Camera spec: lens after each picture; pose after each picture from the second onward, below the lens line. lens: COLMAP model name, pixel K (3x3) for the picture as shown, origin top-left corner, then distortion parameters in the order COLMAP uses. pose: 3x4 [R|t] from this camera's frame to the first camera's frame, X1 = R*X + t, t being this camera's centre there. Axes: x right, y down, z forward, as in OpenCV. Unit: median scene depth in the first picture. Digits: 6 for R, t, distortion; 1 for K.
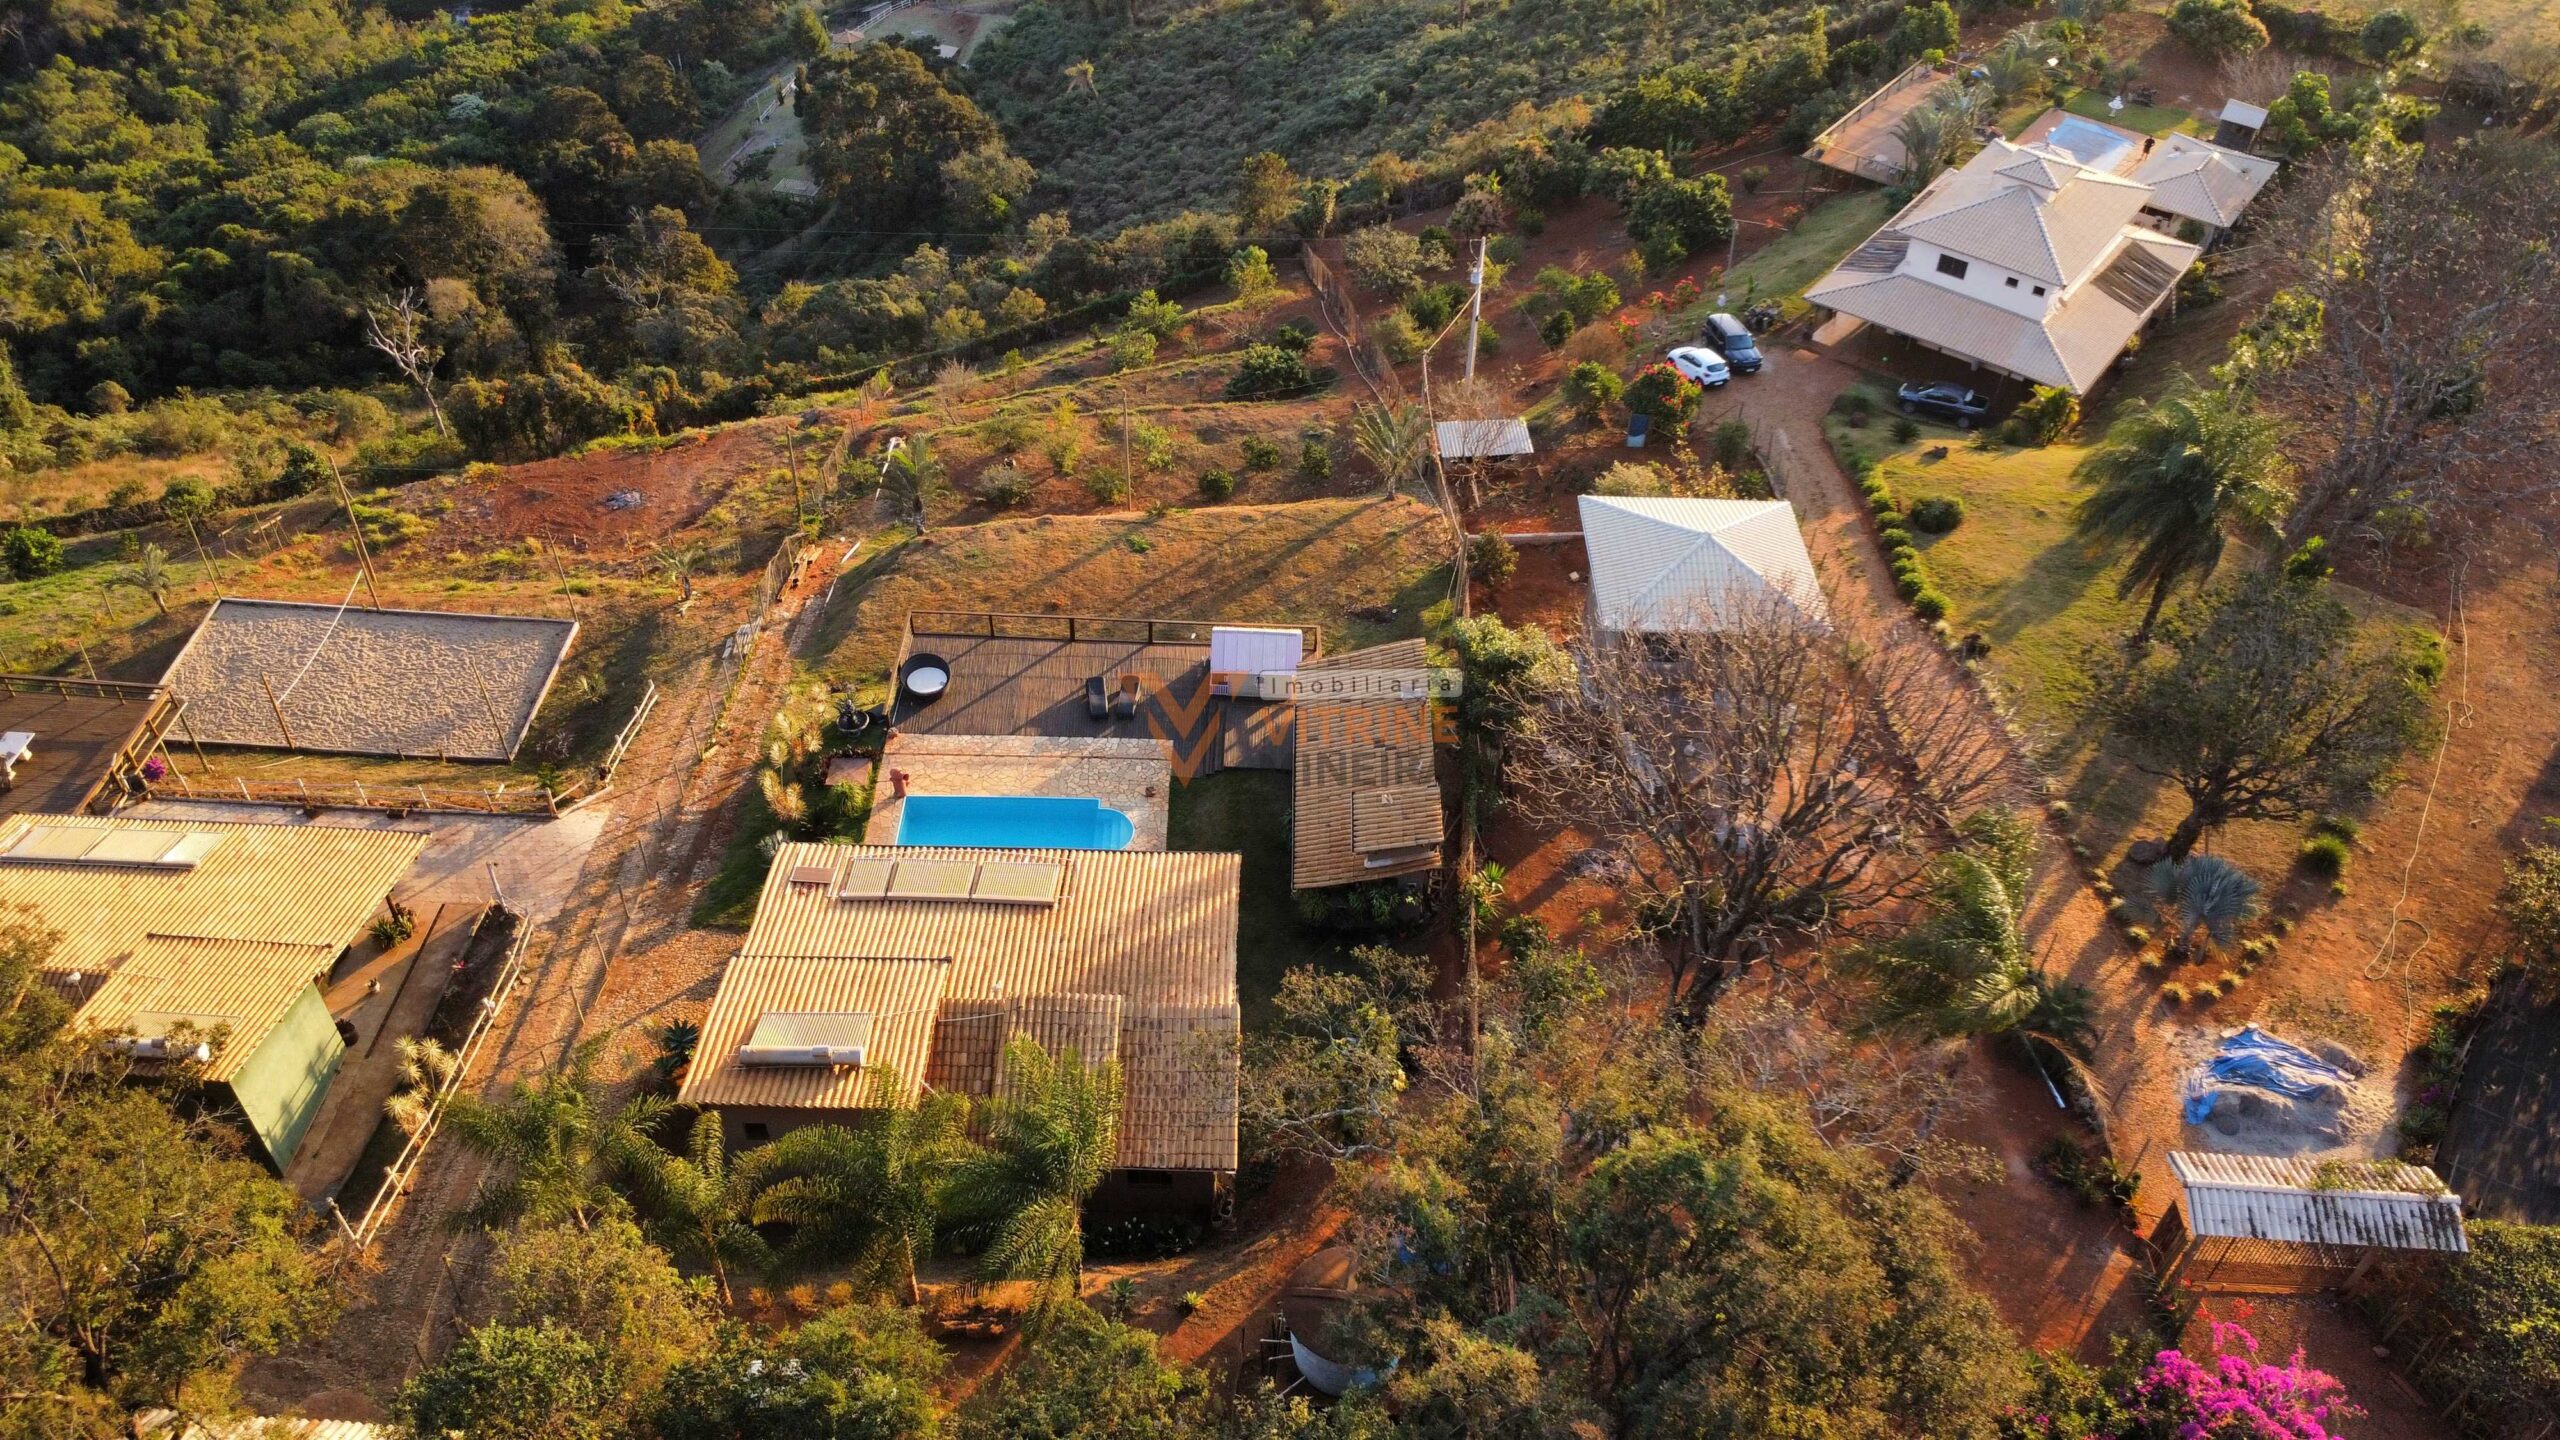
lens RADIAL K [[1872.0, 0, 1280.8], [0, 1872.0, 726.2], [0, 0, 1]] dist [-0.028109, -0.009995]
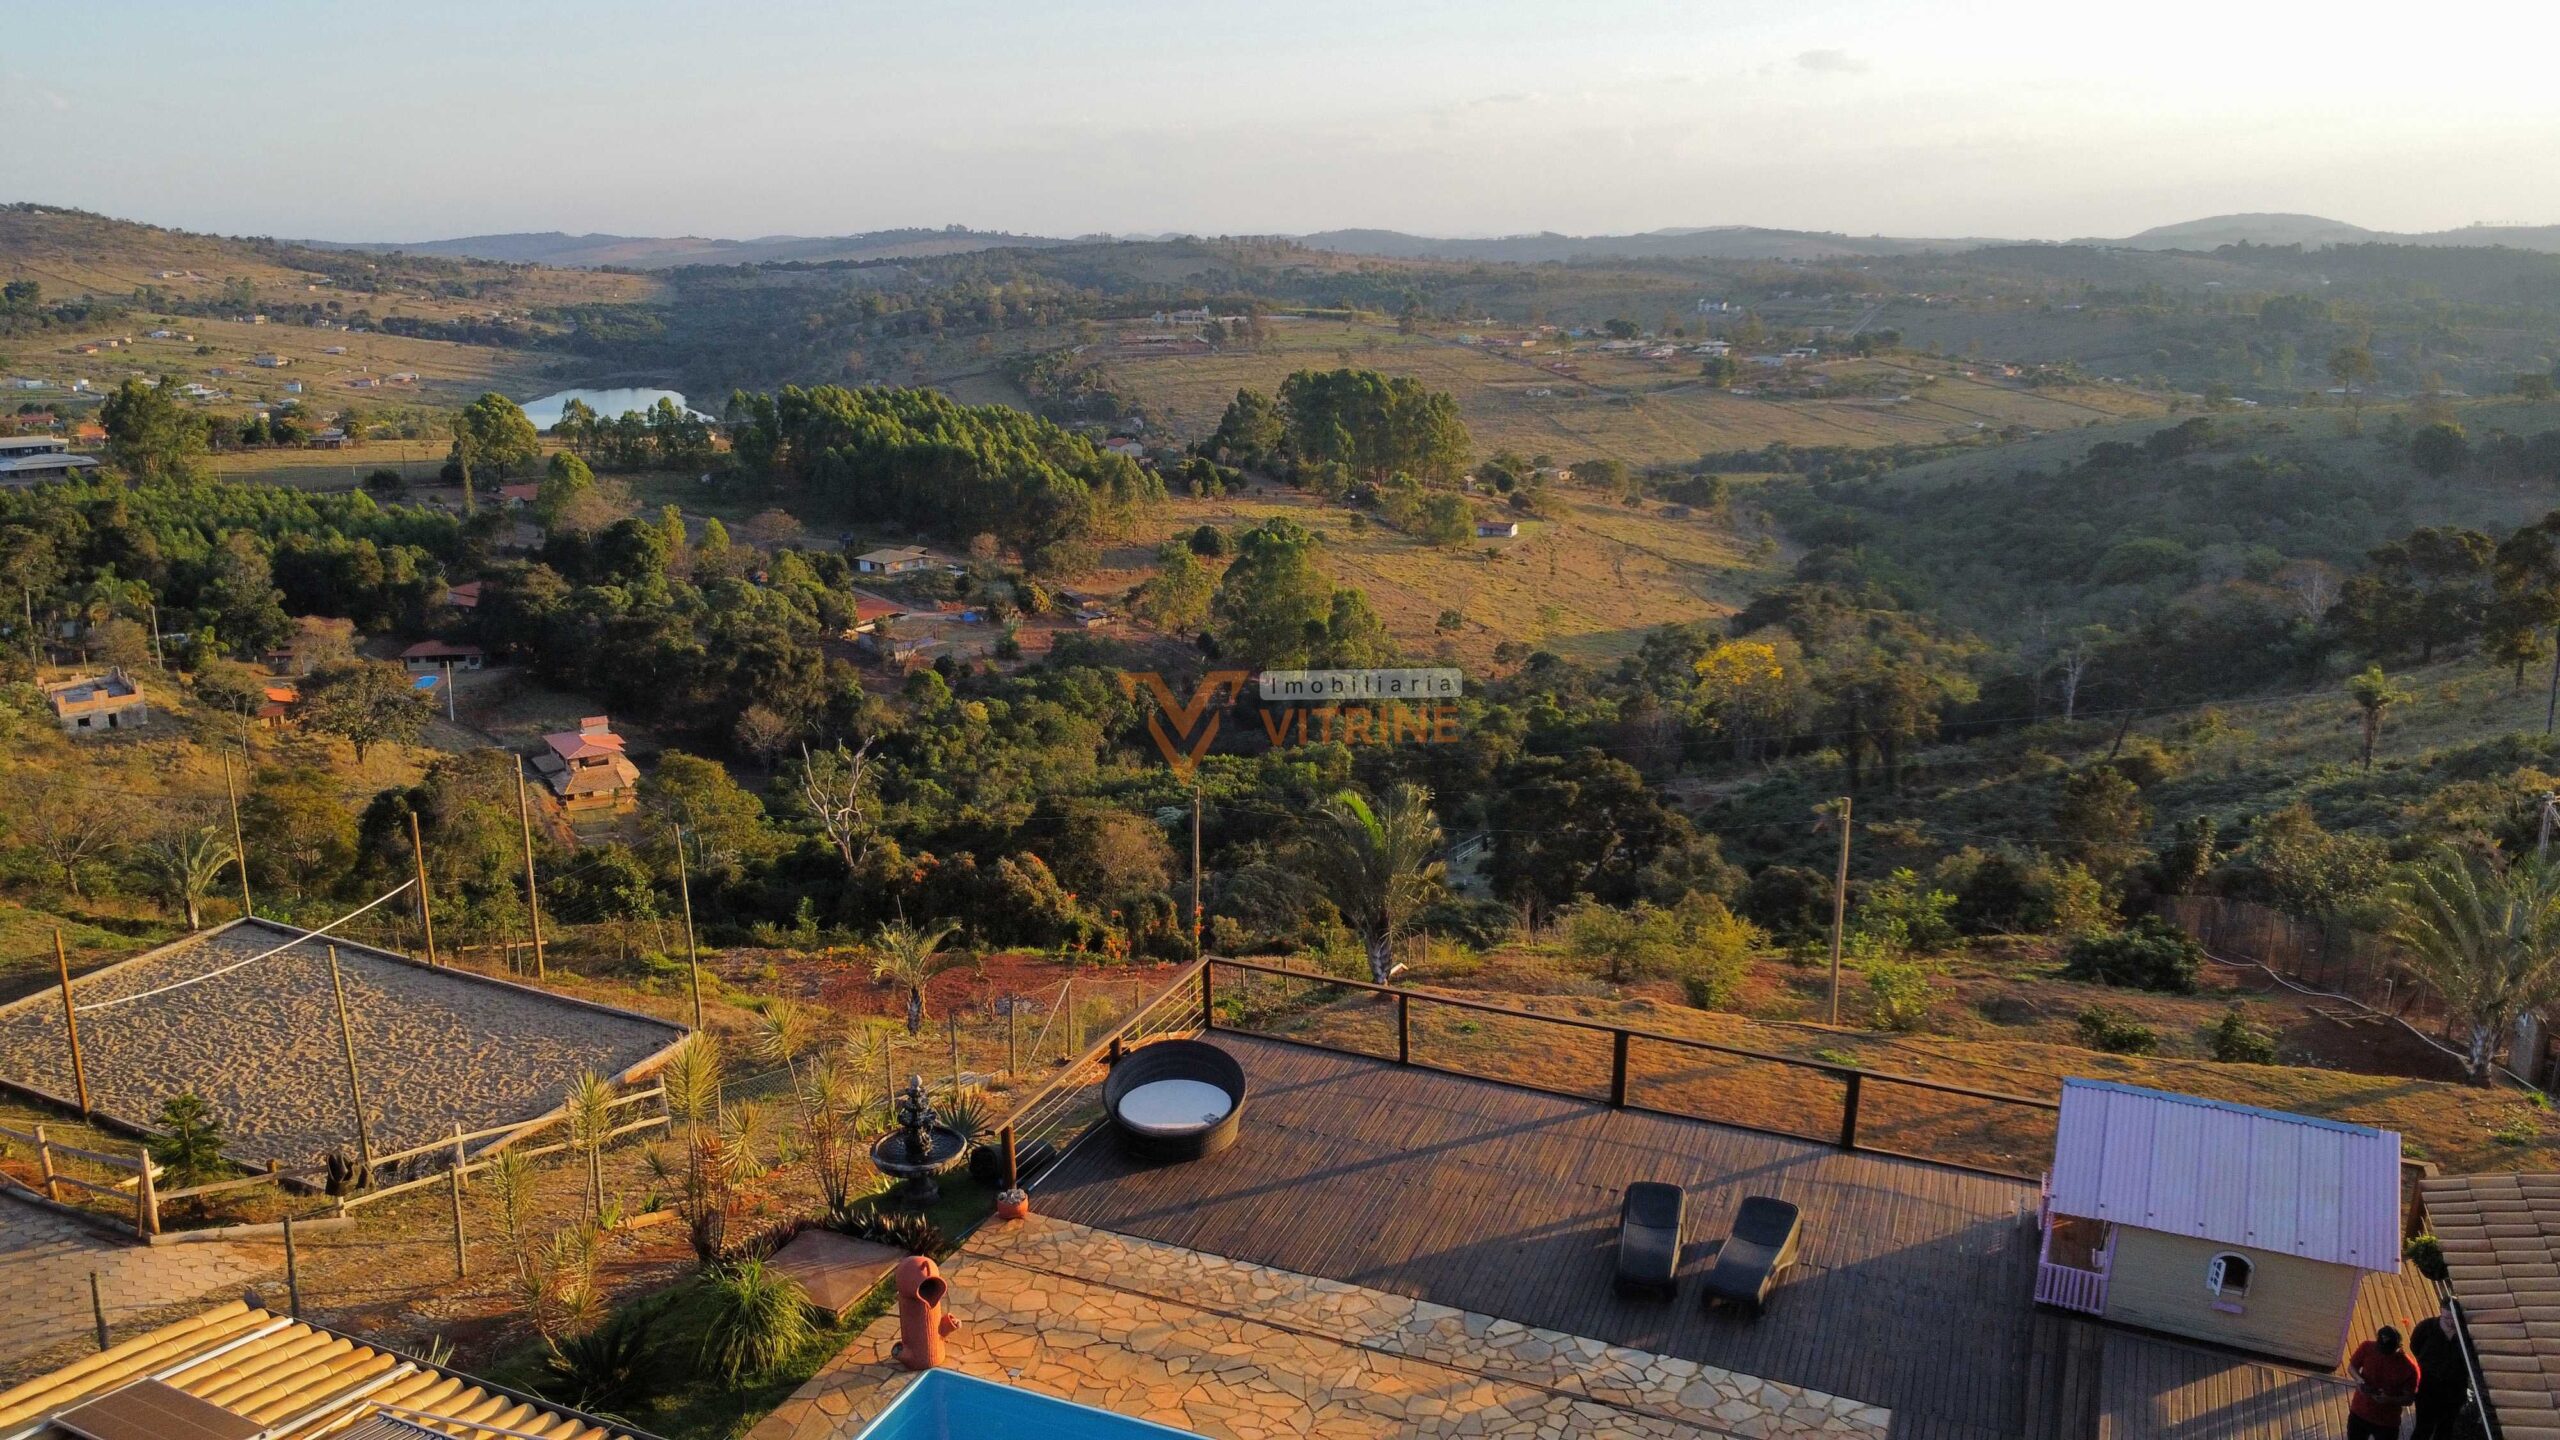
lens RADIAL K [[1872.0, 0, 1282.0], [0, 1872.0, 712.7], [0, 0, 1]] dist [-0.028109, -0.009995]
pose [[0.919007, 0.069809, -0.388012, -0.038794], [-0.245153, 0.871965, -0.423765, 0.053001], [0.308751, 0.484565, 0.818456, 0.660647]]
